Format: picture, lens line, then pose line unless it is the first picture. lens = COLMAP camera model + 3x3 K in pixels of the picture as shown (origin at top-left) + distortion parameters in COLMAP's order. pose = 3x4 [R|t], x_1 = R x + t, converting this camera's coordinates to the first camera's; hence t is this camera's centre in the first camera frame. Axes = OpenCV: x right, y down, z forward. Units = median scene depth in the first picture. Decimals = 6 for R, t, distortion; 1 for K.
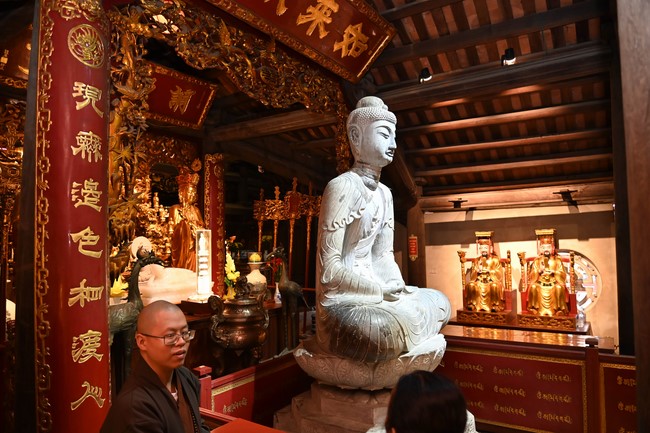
lens RADIAL K [[463.1, 0, 325.0], [0, 463.1, 216.5], [0, 0, 1]] dist [-0.044691, 0.001152]
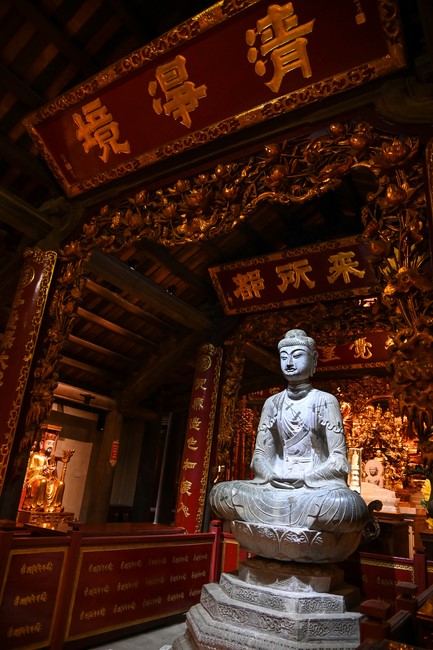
lens RADIAL K [[463.1, 0, 216.5], [0, 463.1, 325.0], [0, 0, 1]] dist [-0.044691, 0.001152]
pose [[-0.000442, -0.308353, -0.951272, 1.820012], [-0.031133, 0.950815, -0.308190, 0.192328], [0.999515, 0.029480, -0.010020, 1.040168]]
